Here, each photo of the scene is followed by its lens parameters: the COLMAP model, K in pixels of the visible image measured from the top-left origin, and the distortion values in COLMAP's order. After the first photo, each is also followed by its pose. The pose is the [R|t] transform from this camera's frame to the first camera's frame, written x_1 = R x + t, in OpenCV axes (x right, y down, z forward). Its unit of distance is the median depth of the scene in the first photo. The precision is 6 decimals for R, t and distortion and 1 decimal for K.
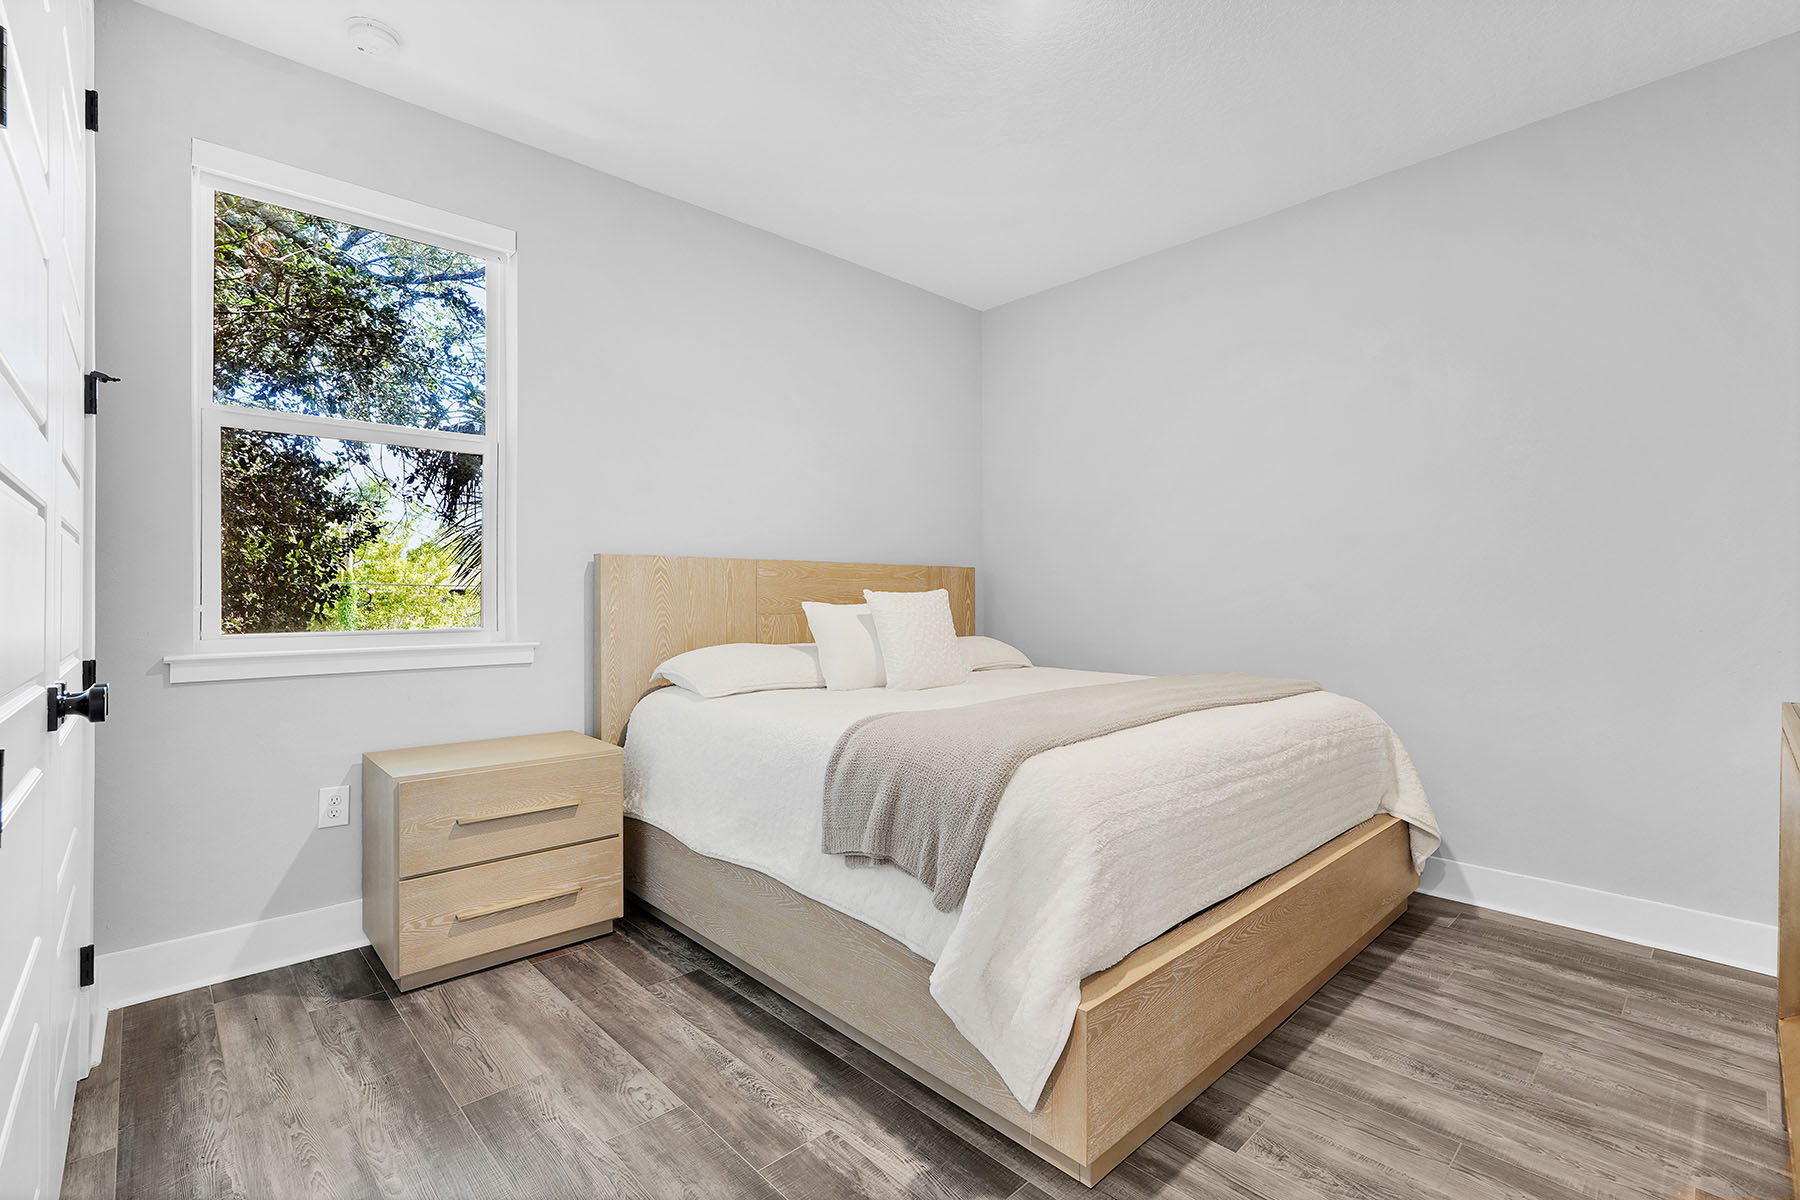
lens RADIAL K [[803.4, 0, 895.7], [0, 803.4, 599.7], [0, 0, 1]] dist [-0.002284, -0.000005]
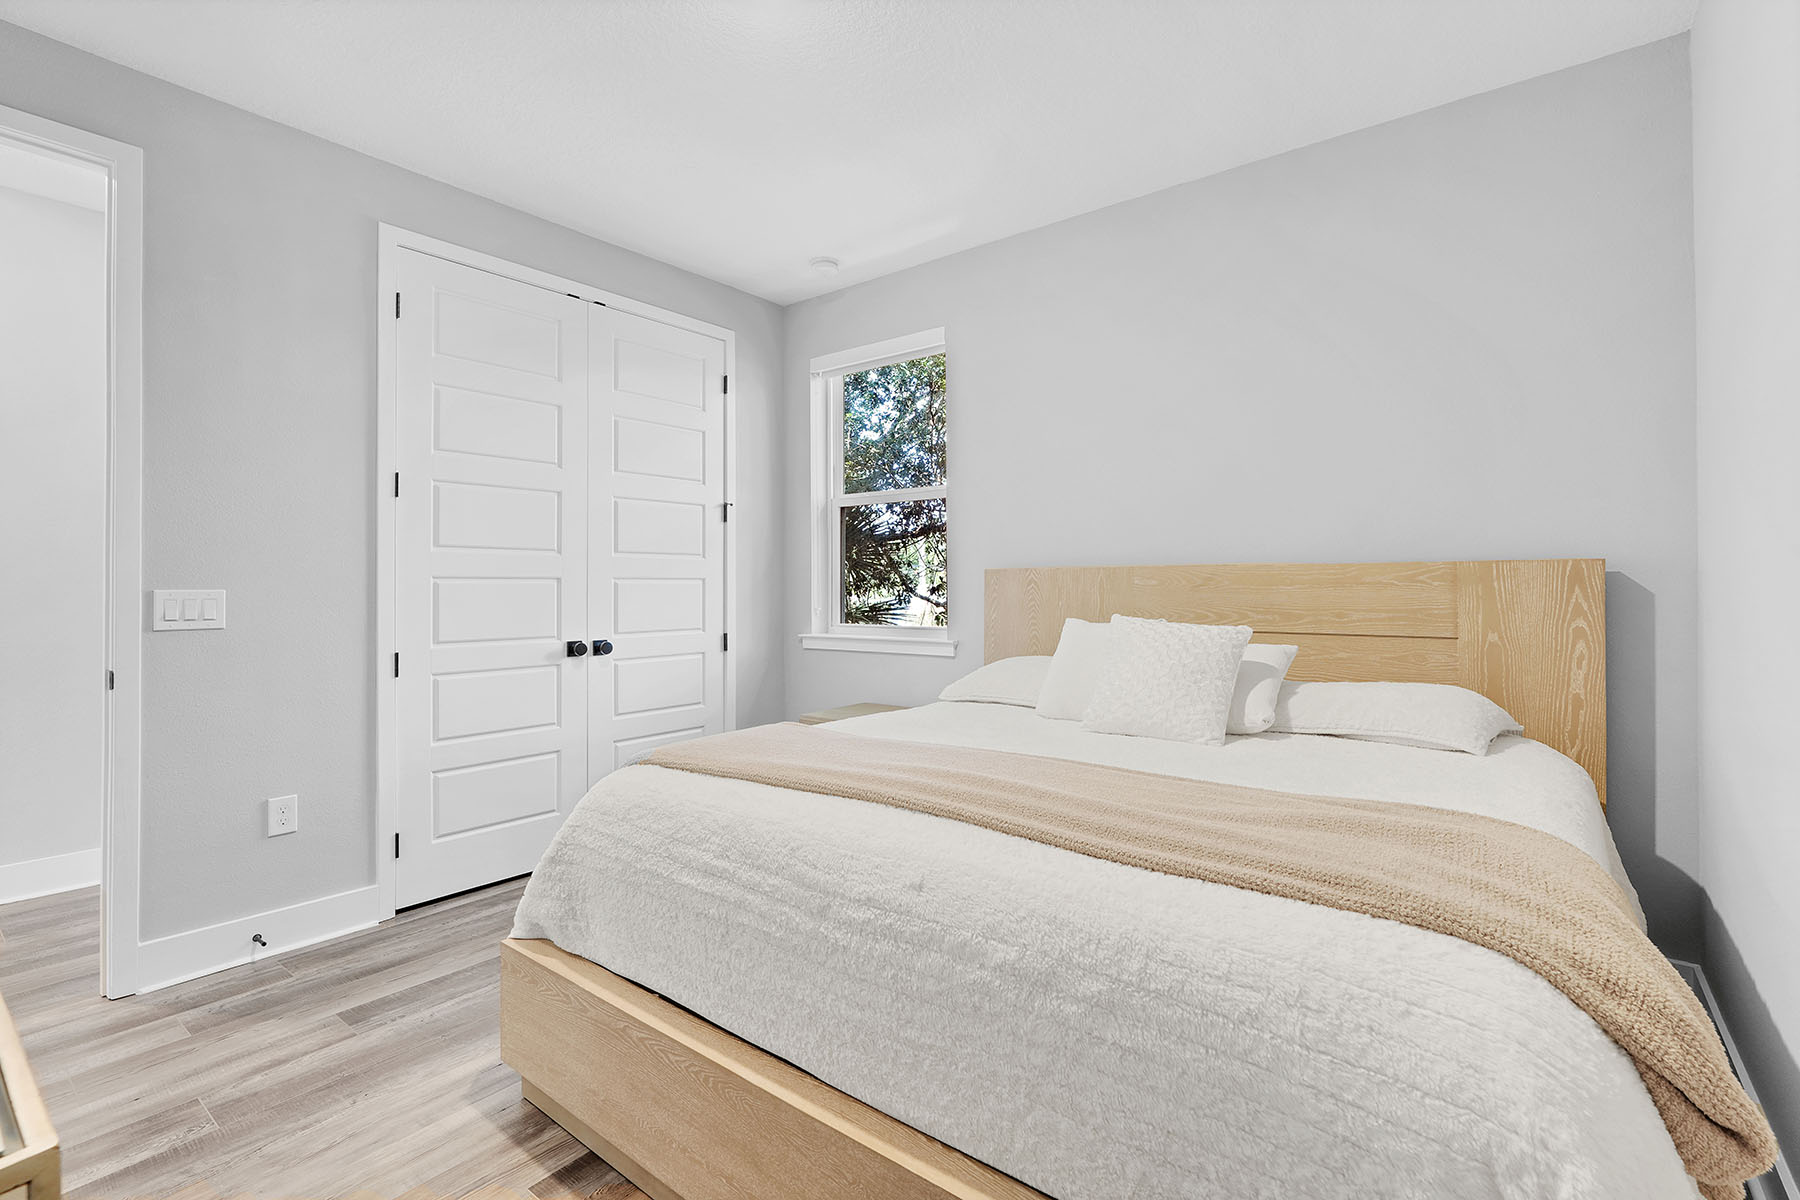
lens RADIAL K [[803.4, 0, 898.8], [0, 803.4, 593.8], [0, 0, 1]] dist [-0.002284, -0.000005]
pose [[0.164217, 0.007730, -0.986394, 1.197864], [0.001098, 0.999967, 0.008019, -0.048697], [0.986424, -0.002400, 0.164203, 1.046051]]
